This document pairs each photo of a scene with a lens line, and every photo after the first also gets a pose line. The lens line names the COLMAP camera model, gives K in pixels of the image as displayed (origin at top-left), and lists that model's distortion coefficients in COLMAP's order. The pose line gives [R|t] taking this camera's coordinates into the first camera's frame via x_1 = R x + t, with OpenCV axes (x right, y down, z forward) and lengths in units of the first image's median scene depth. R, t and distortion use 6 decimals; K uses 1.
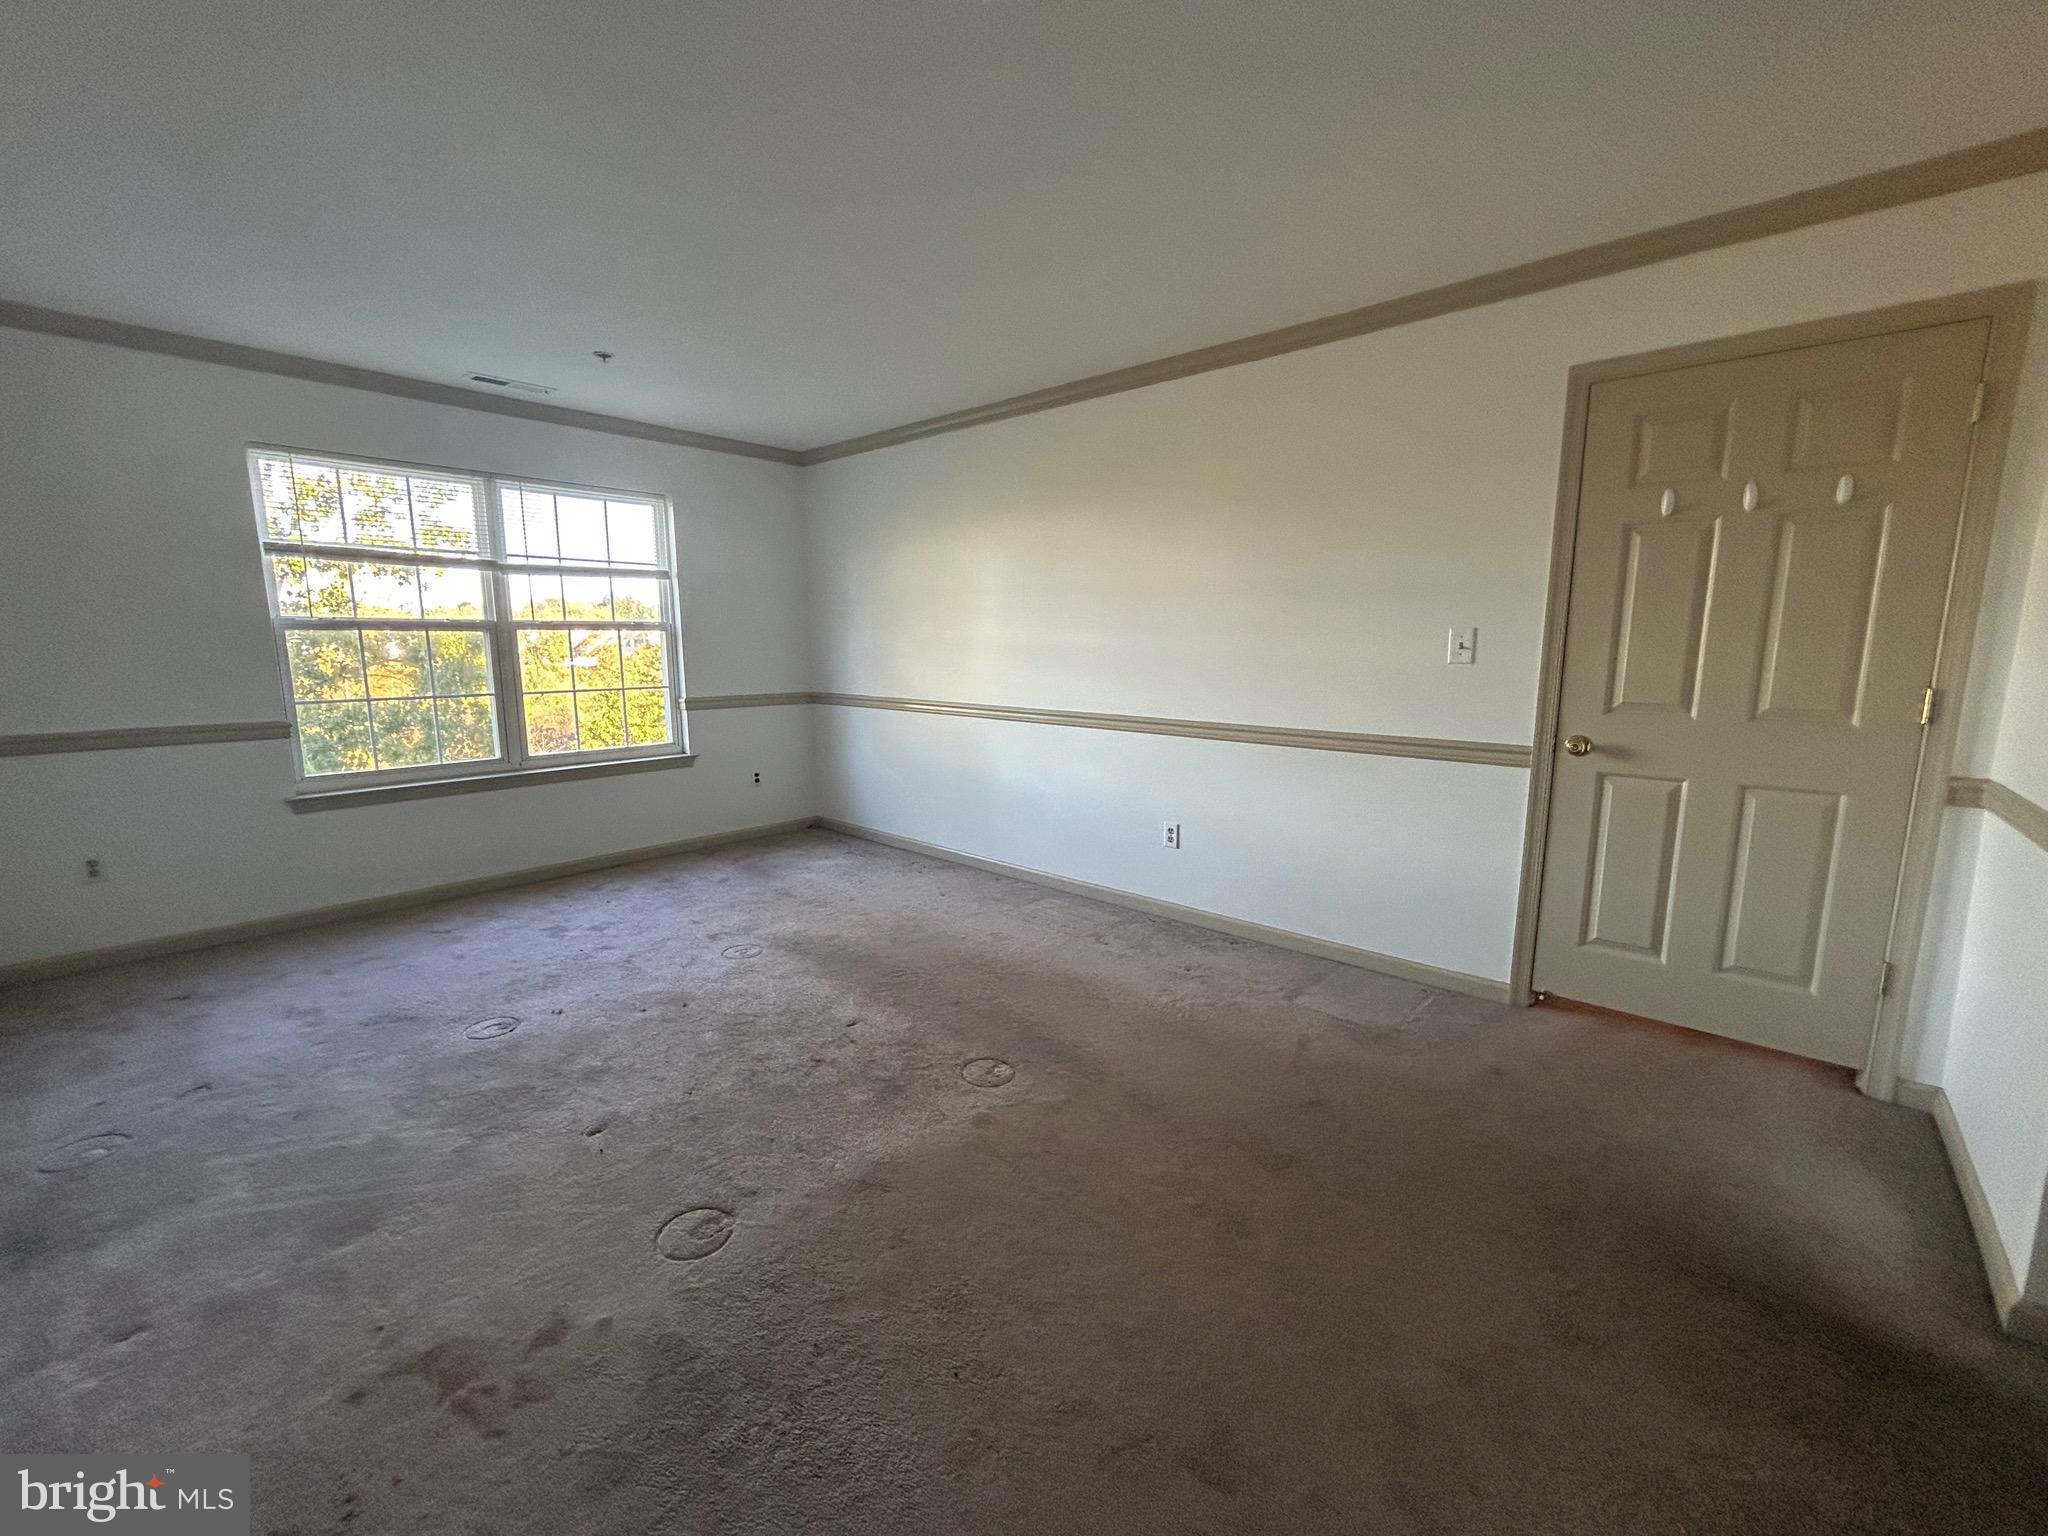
lens RADIAL K [[824.6, 0, 1018.8], [0, 824.6, 765.8], [0, 0, 1]] dist [-0.001795, -0.000231]
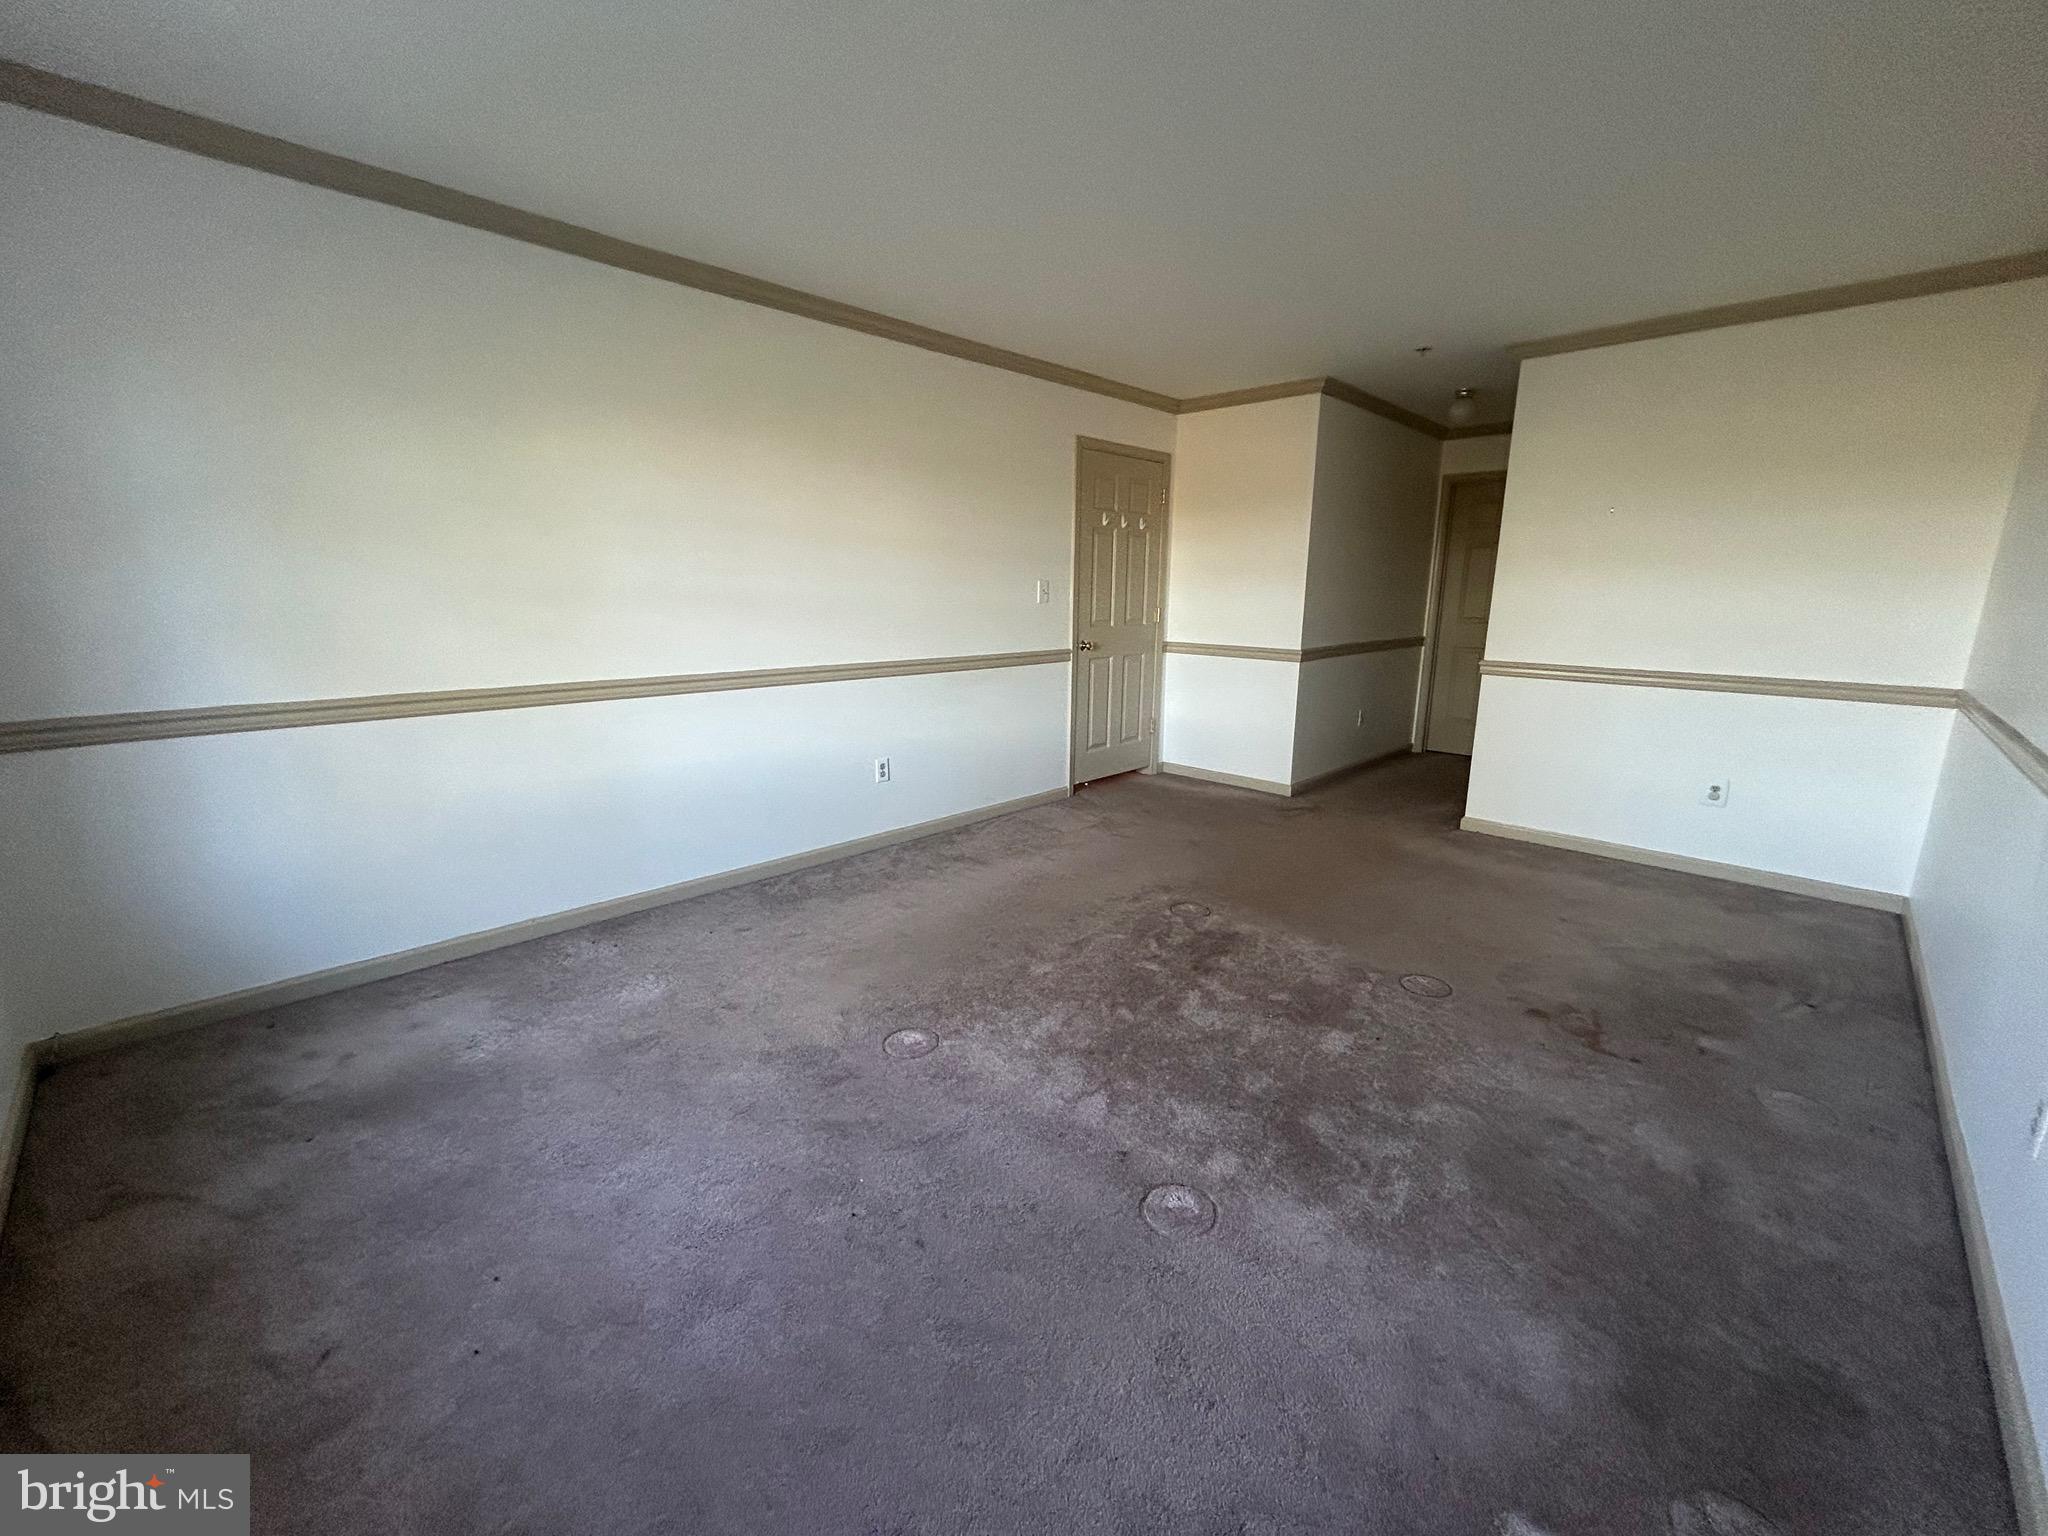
lens RADIAL K [[824.6, 0, 1018.8], [0, 824.6, 765.8], [0, 0, 1]] dist [-0.001795, -0.000231]
pose [[0.040592, -0.208416, 0.977198, -0.876513], [0.147537, 0.968533, 0.200440, -0.113569], [-0.988223, 0.136036, 0.070064, 0.761942]]
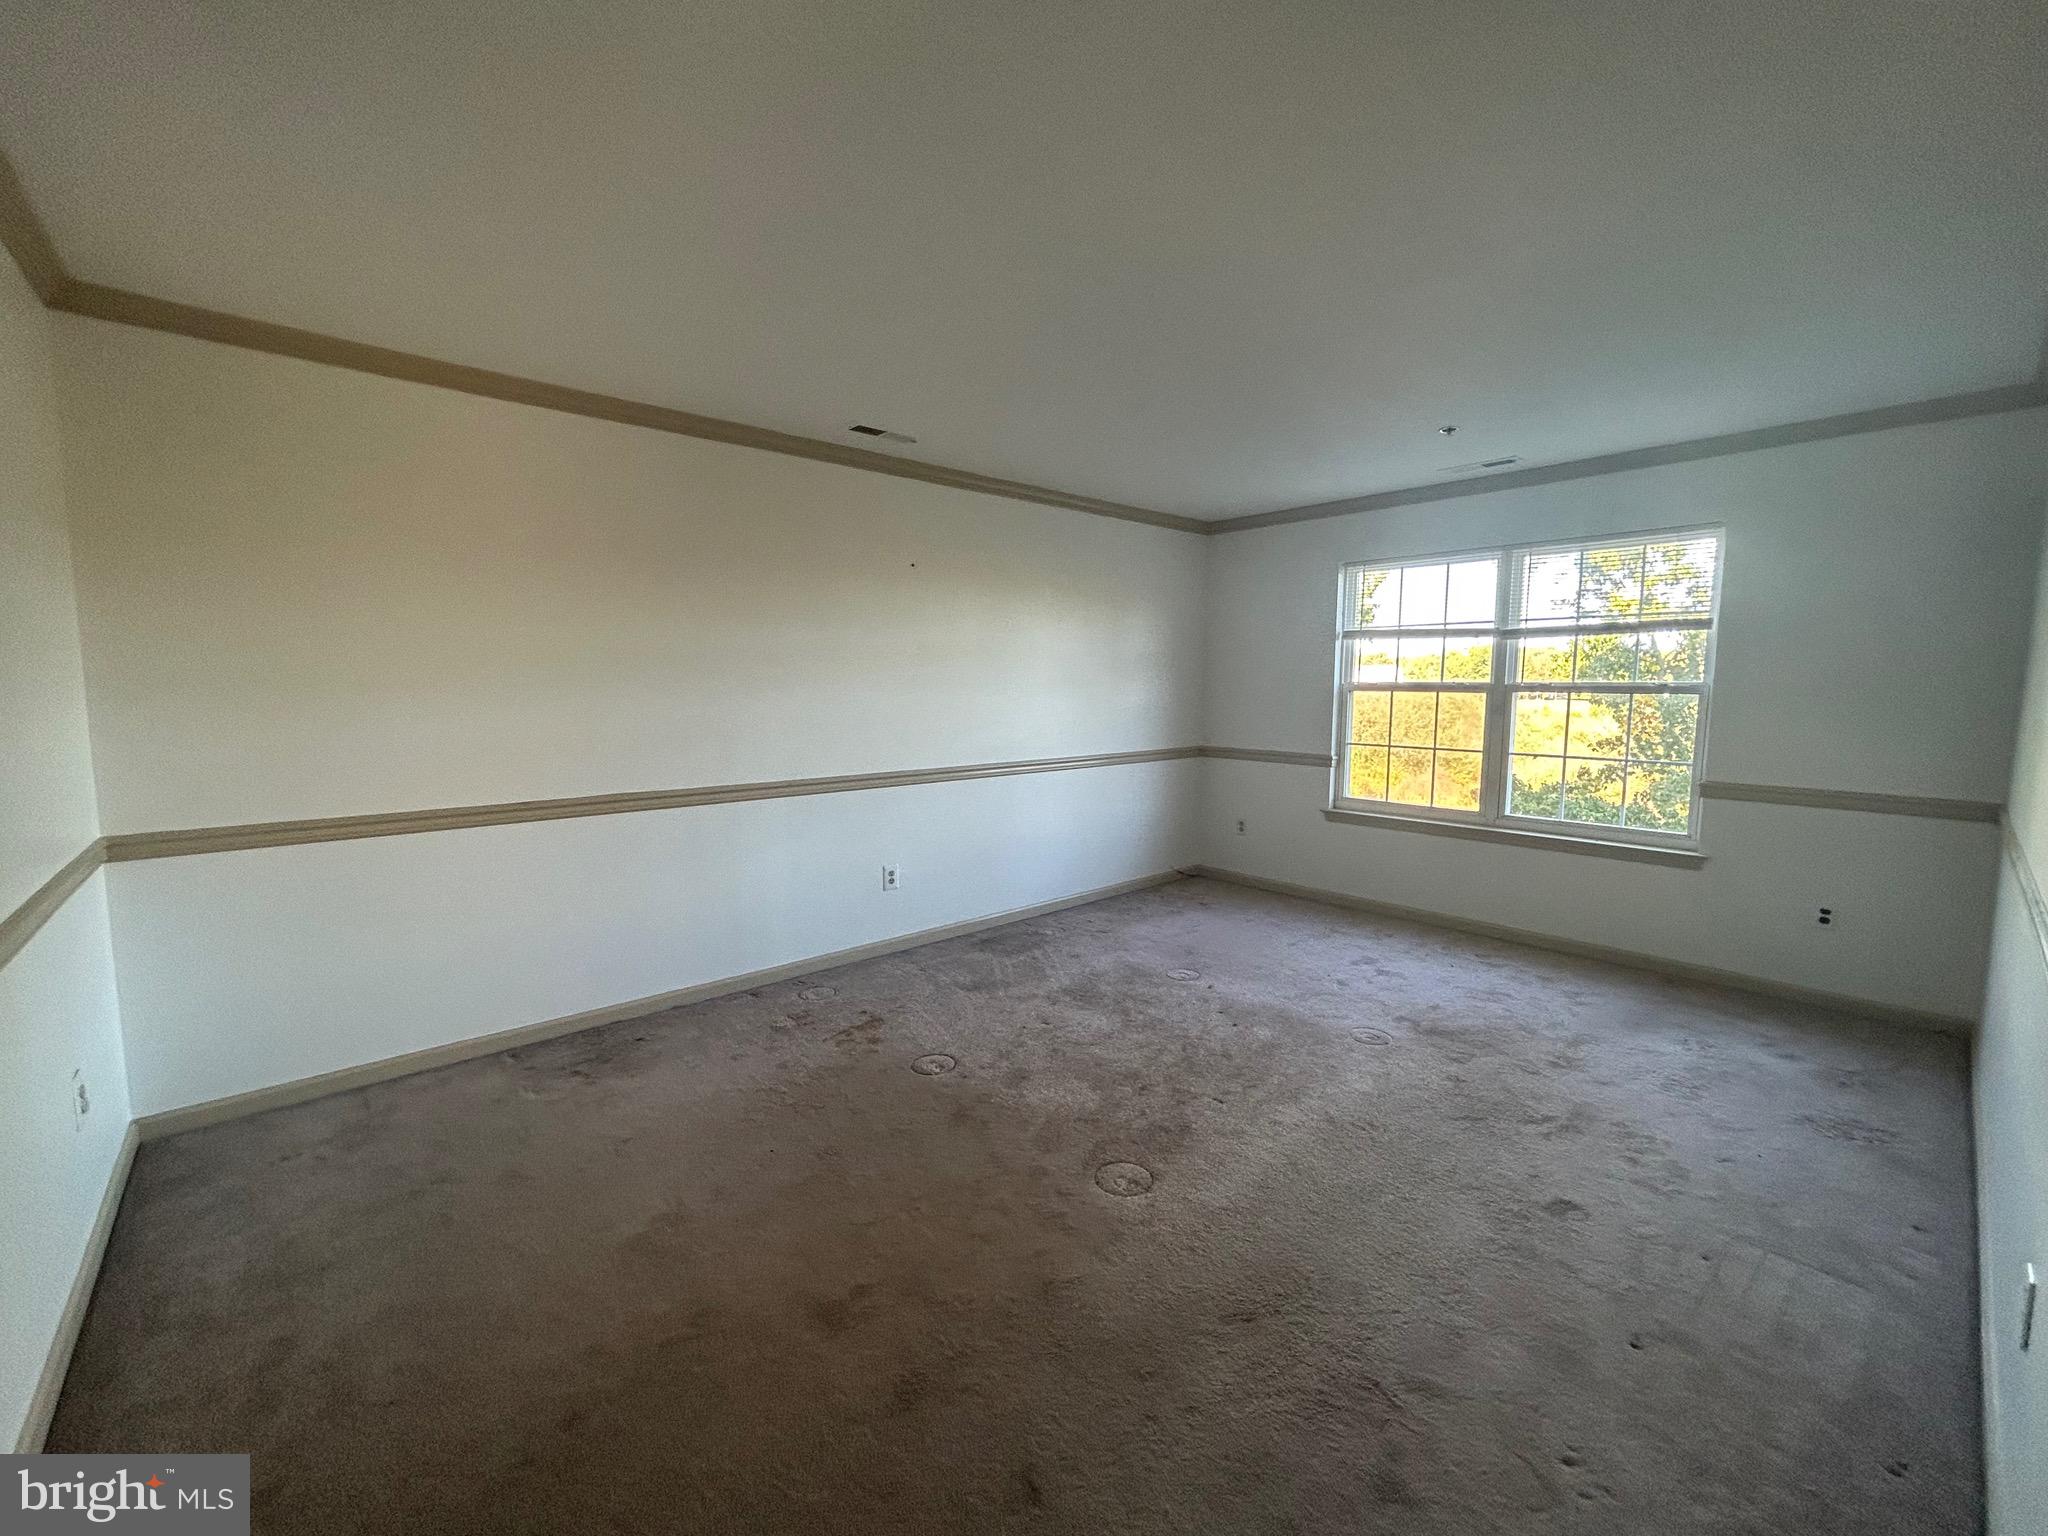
lens RADIAL K [[834.0, 0, 1069.7], [0, 834.0, 770.7], [0, 0, 1]] dist [-0.001227, -0.000101]
pose [[-0.085003, 0.093831, -0.991953, 0.542972], [-0.168683, 0.979830, 0.107139, -0.099561], [0.981998, 0.176433, -0.067460, 0.624078]]
